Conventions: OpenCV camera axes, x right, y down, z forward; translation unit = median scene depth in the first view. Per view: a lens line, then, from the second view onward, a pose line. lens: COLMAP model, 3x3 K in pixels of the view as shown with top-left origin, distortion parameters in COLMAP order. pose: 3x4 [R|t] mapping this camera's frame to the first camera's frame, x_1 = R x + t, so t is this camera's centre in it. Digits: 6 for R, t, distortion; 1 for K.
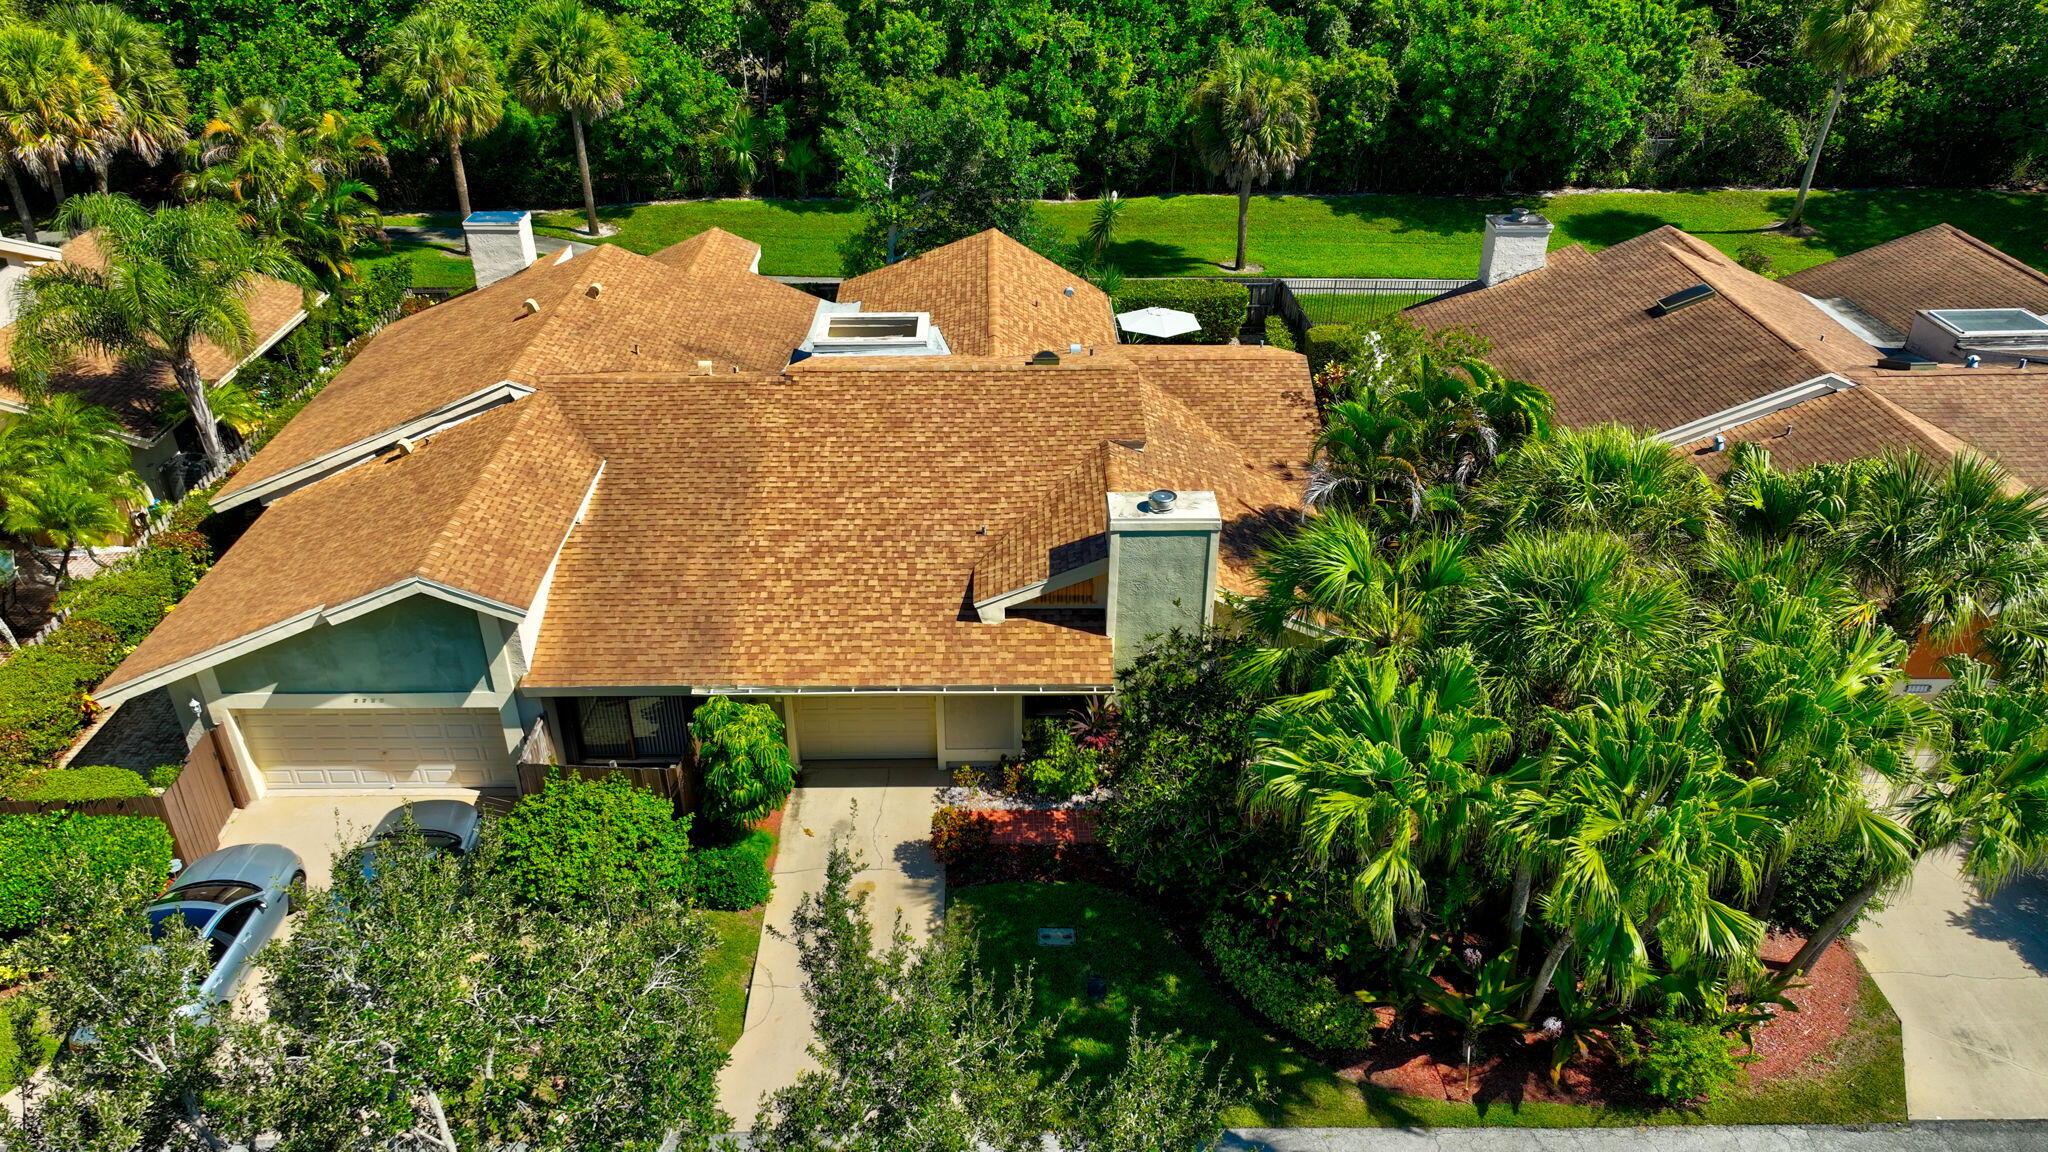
lens RADIAL K [[1448.2, 0, 1029.3], [0, 1448.2, 577.0], [0, 0, 1]] dist [0.004482, 0.014322]
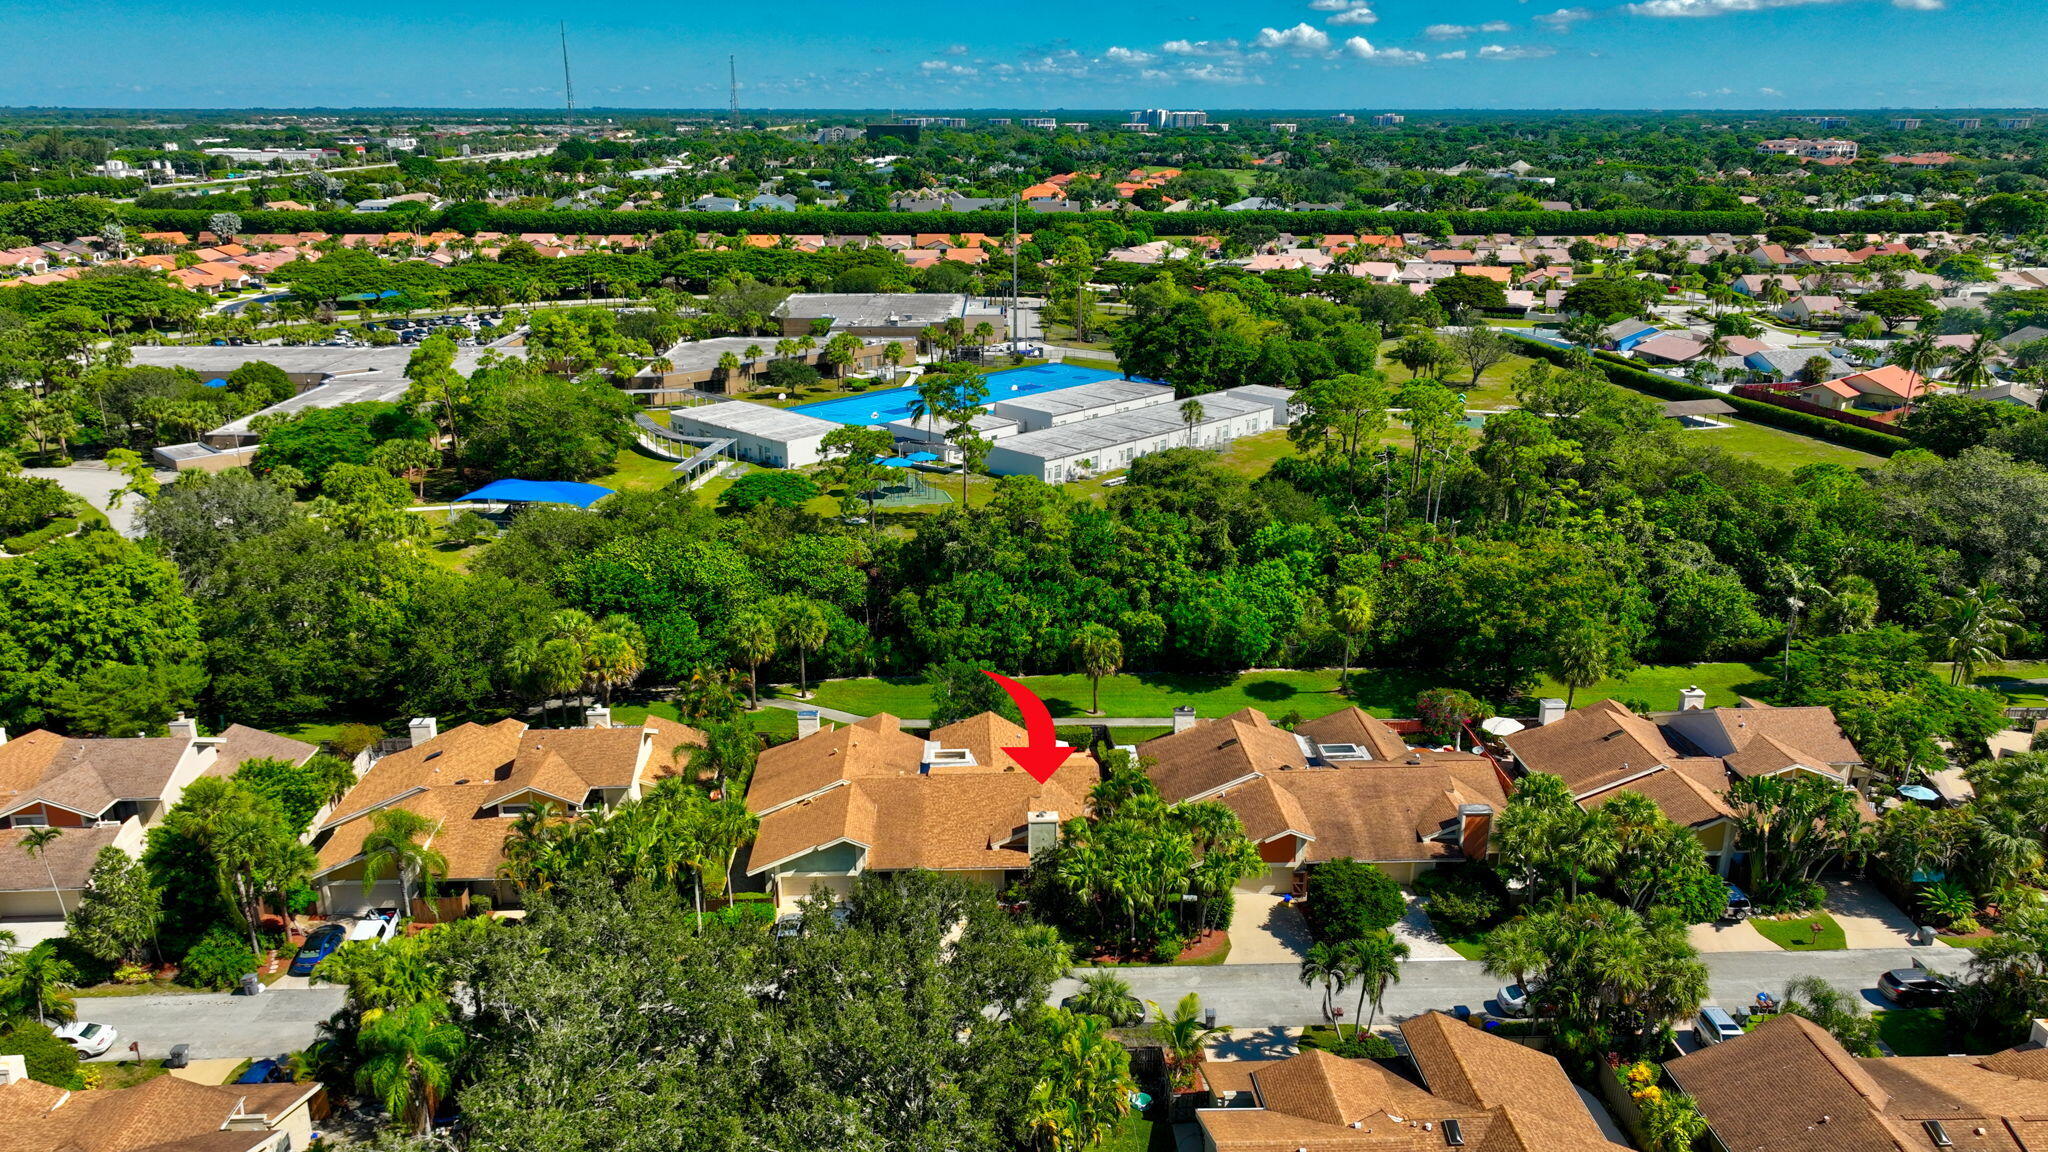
lens RADIAL K [[1469.8, 0, 1029.6], [0, 1469.8, 576.3], [0, 0, 1]] dist [0.009740, 0.008120]
pose [[0.999664, -0.007675, 0.024747, -0.022422], [0.012932, 0.975440, -0.219886, 0.142080], [-0.022452, 0.220132, 0.975212, -2.201629]]
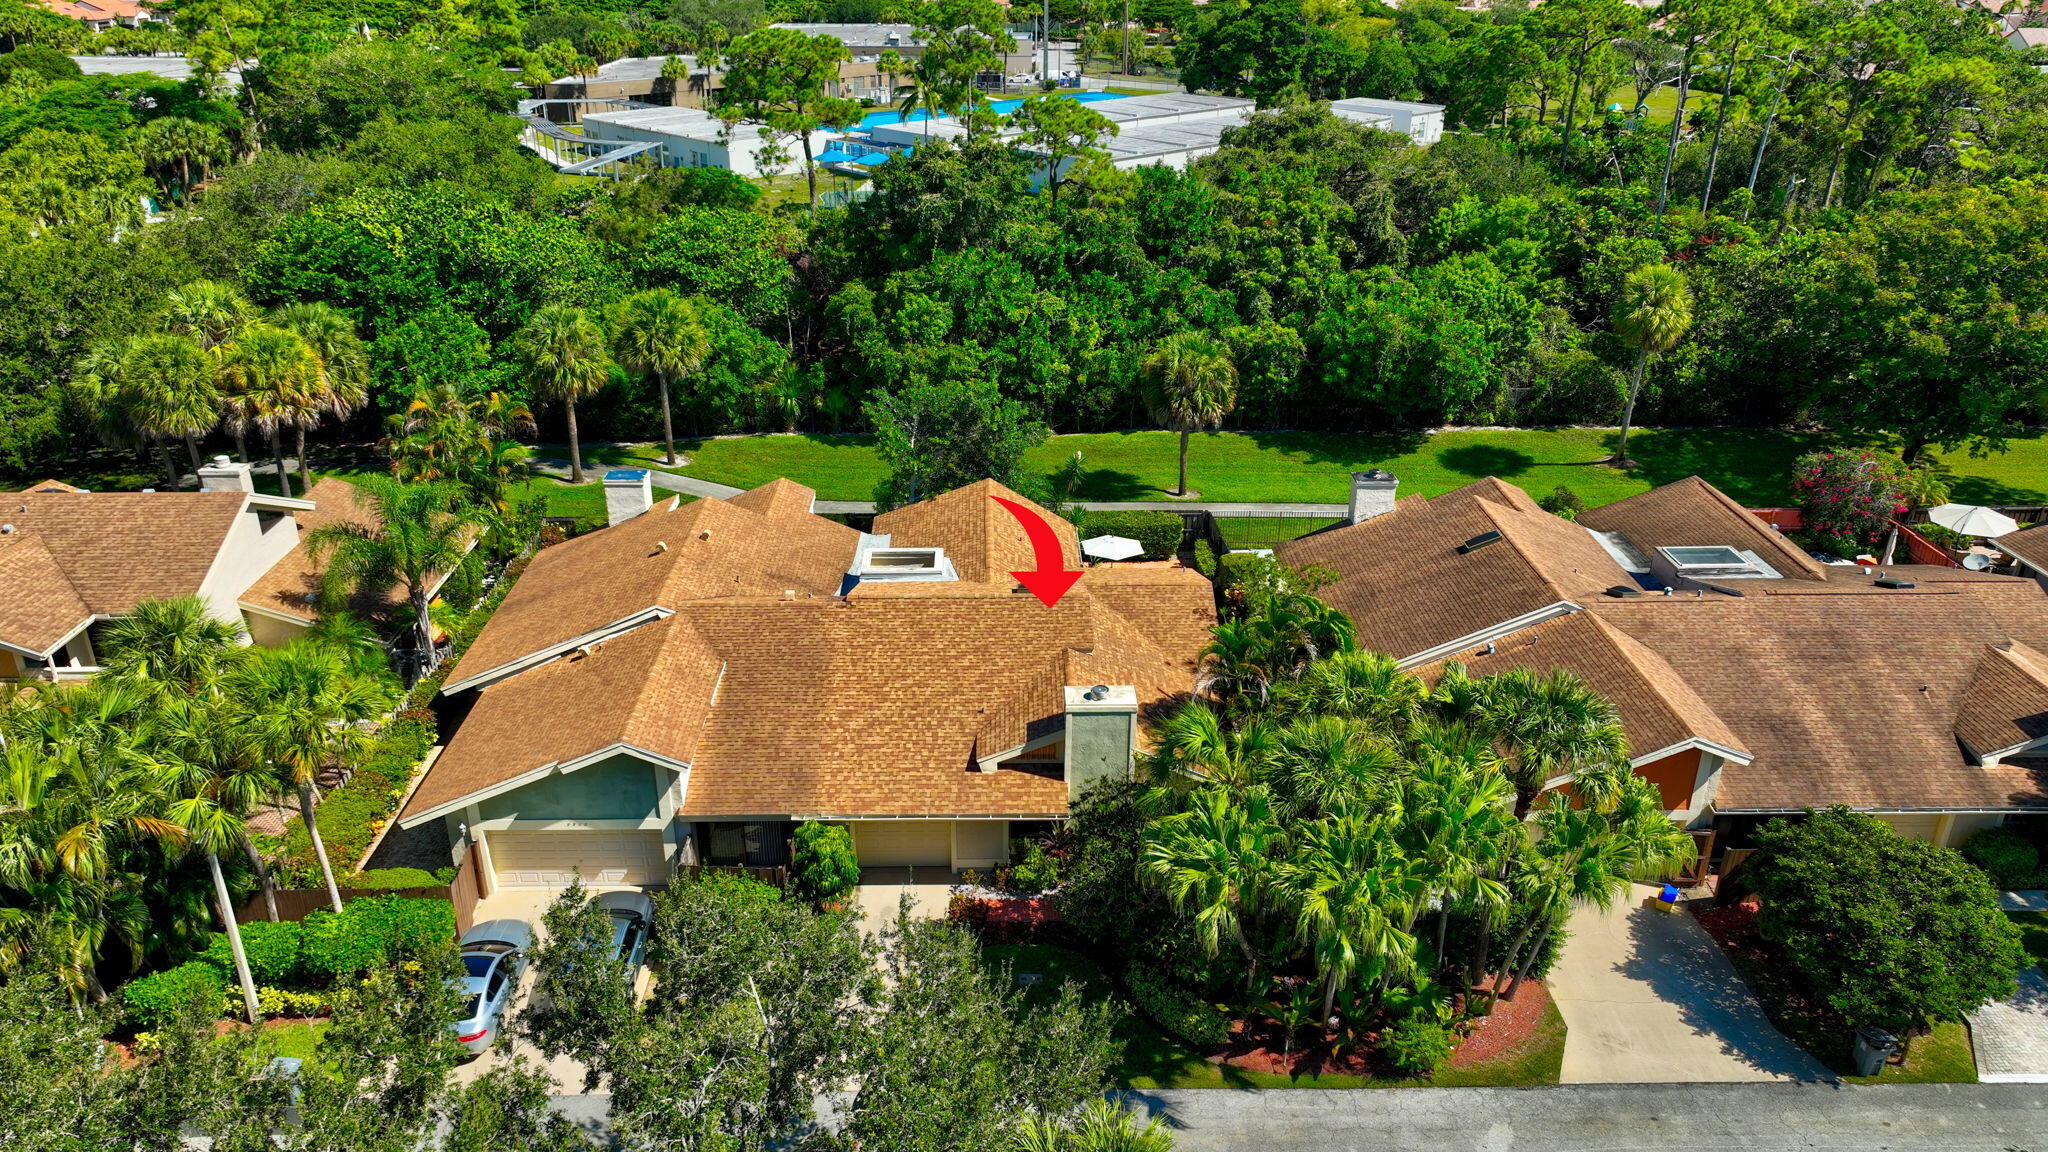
lens RADIAL K [[1448.2, 0, 1029.3], [0, 1448.2, 577.0], [0, 0, 1]] dist [0.004482, 0.014322]
pose [[0.999985, 0.000703, 0.005484, 0.006790], [-0.000114, 0.994297, -0.106645, -0.008472], [-0.005528, 0.106643, 0.994282, -0.438562]]
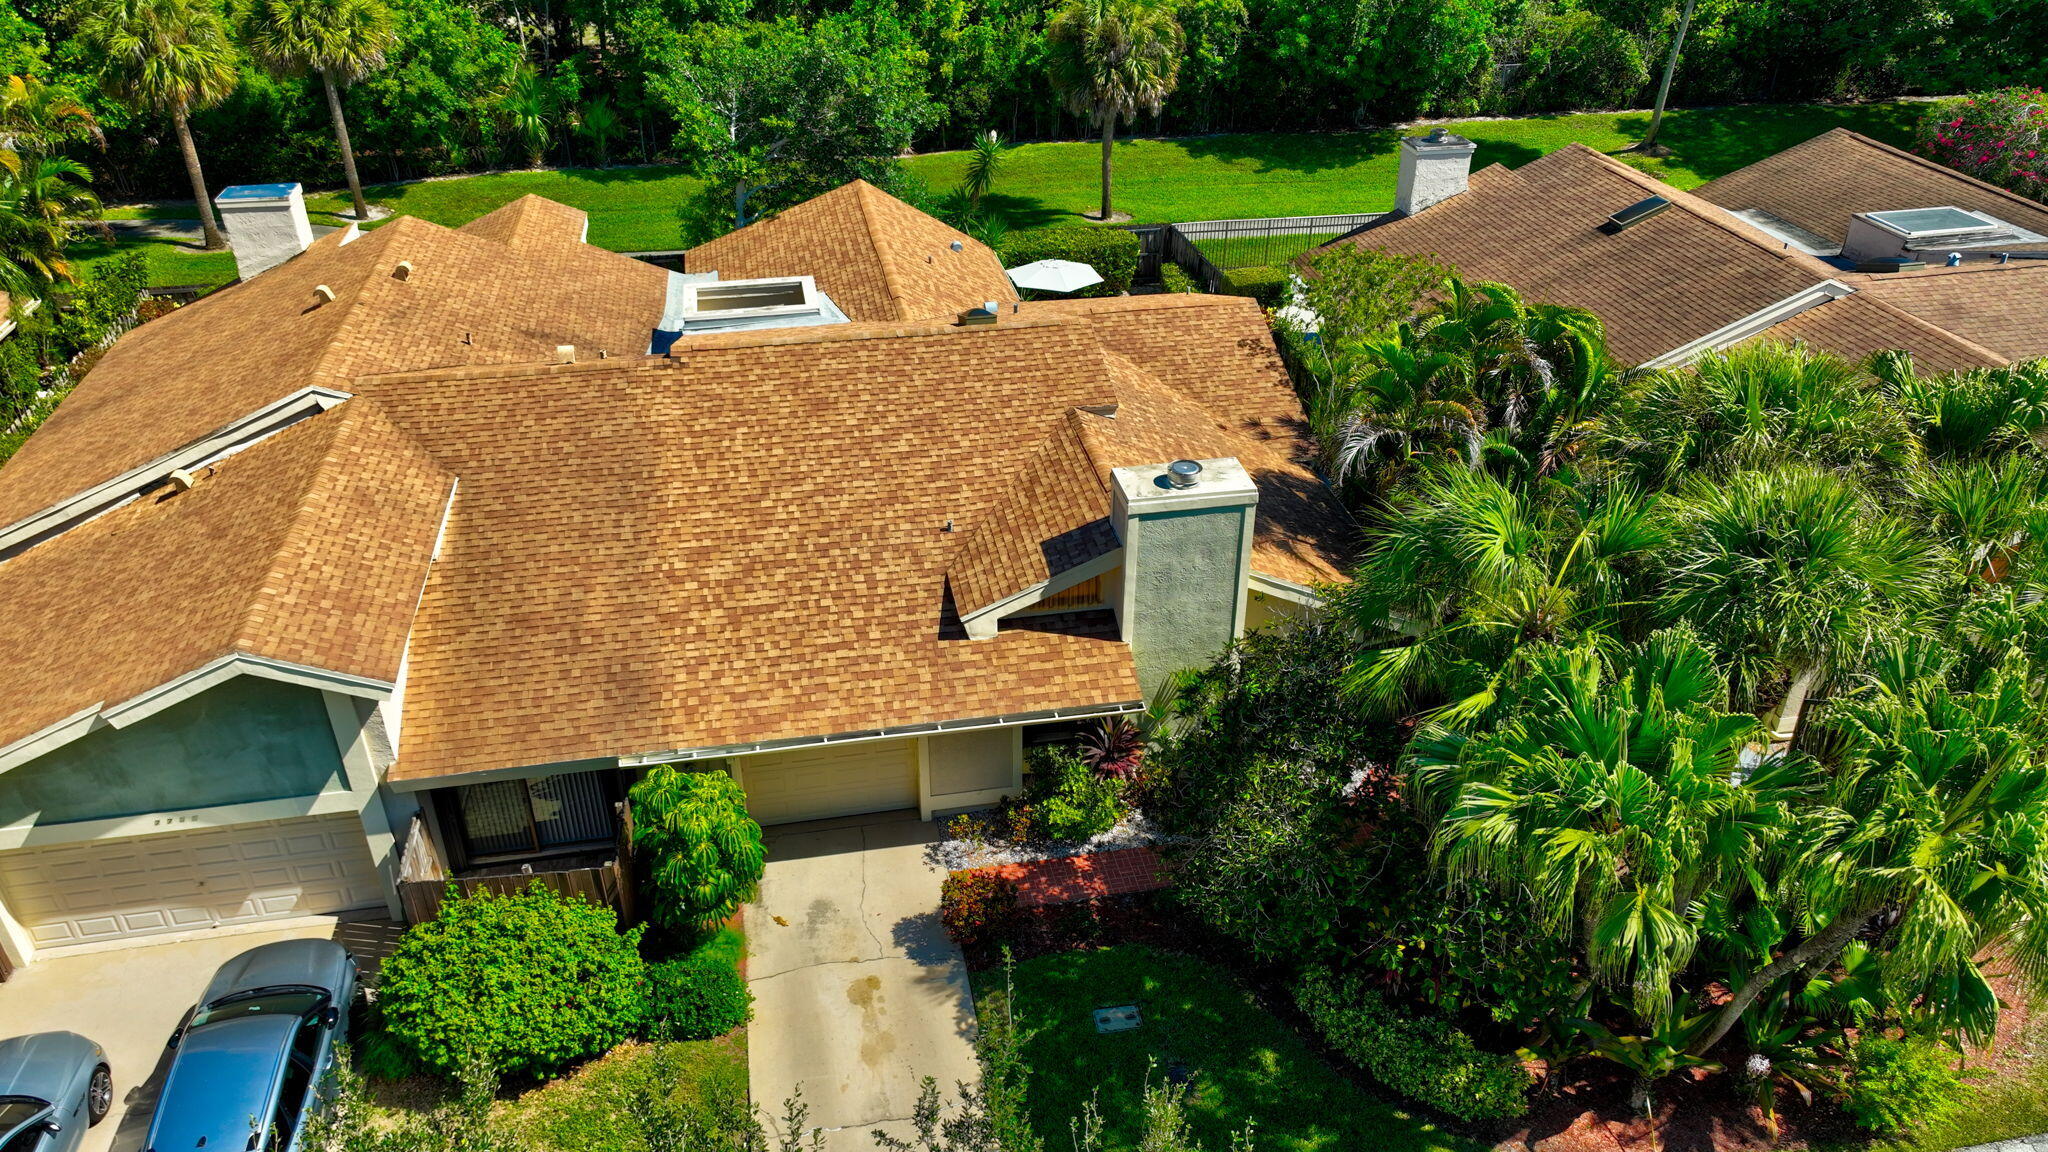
lens RADIAL K [[1448.2, 0, 1029.3], [0, 1448.2, 577.0], [0, 0, 1]] dist [0.004482, 0.014322]
pose [[0.985520, -0.087990, 0.144945, -0.096784], [0.085816, 0.996086, 0.021193, -0.015176], [-0.146242, -0.008448, 0.989213, 0.158172]]
